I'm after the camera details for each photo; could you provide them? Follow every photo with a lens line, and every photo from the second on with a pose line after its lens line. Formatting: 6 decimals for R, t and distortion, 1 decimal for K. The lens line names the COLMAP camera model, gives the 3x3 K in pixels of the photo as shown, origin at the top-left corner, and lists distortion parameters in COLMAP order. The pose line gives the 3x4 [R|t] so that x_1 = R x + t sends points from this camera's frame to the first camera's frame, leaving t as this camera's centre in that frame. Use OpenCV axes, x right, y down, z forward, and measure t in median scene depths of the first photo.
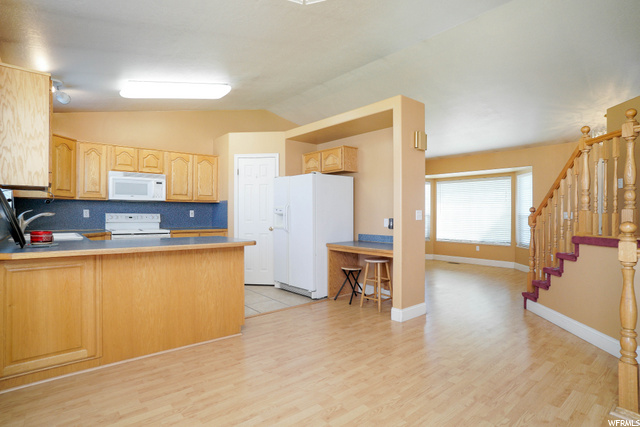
lens RADIAL K [[334.9, 0, 318.5], [0, 334.9, 214.4], [0, 0, 1]] dist [-0.077411, 0.039480]
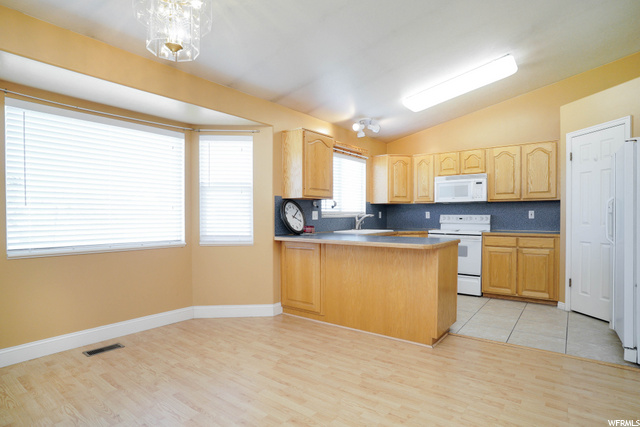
lens RADIAL K [[344.6, 0, 317.8], [0, 344.6, 222.1], [0, 0, 1]] dist [-0.057397, 0.029304]
pose [[0.215536, 0.013760, -0.976399, 0.411808], [0.002212, 0.999891, 0.014579, 0.004021], [0.976493, -0.005302, 0.215482, 0.340339]]
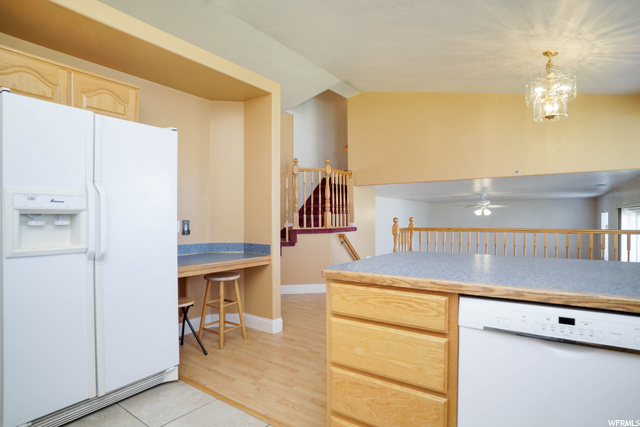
lens RADIAL K [[343.9, 0, 317.0], [0, 343.9, 215.6], [0, 0, 1]] dist [-0.081667, 0.042272]
pose [[-0.244445, 0.002801, 0.969659, -0.540945], [0.001044, 0.999996, -0.002626, 0.004350], [-0.969663, 0.000370, -0.244447, 0.877550]]
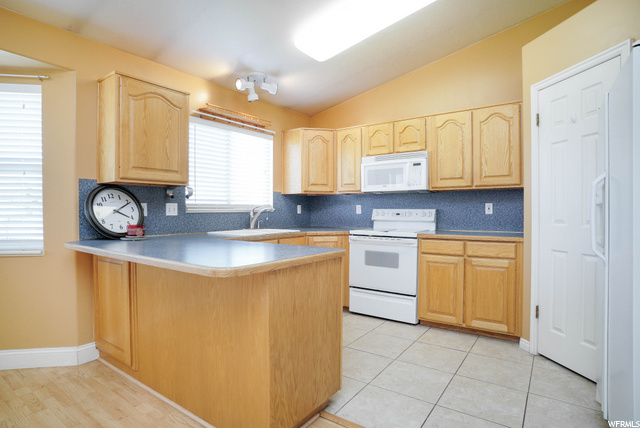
lens RADIAL K [[343.9, 0, 317.0], [0, 343.9, 216.1], [0, 0, 1]] dist [-0.081667, 0.042272]
pose [[0.242600, 0.009388, -0.970081, 0.167817], [0.001521, 0.999948, 0.010058, 0.006026], [0.970125, -0.003916, 0.242573, 0.657167]]
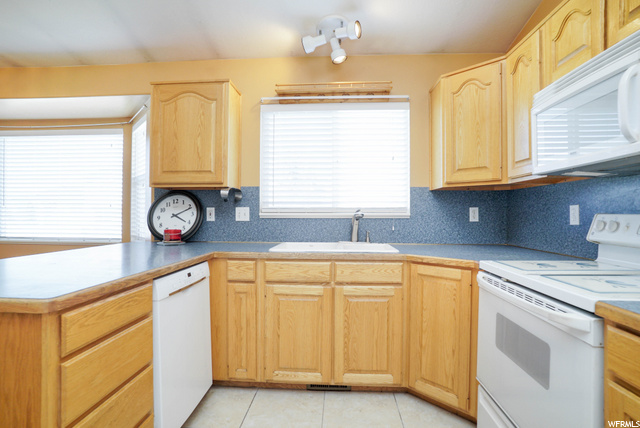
lens RADIAL K [[343.9, 0, 317.0], [0, 343.9, 216.1], [0, 0, 1]] dist [-0.081667, 0.042272]
pose [[-0.694254, -0.005664, -0.719707, -0.201439], [-0.008790, 0.999961, 0.000609, 0.001073], [0.719676, 0.006750, -0.694277, 1.050138]]
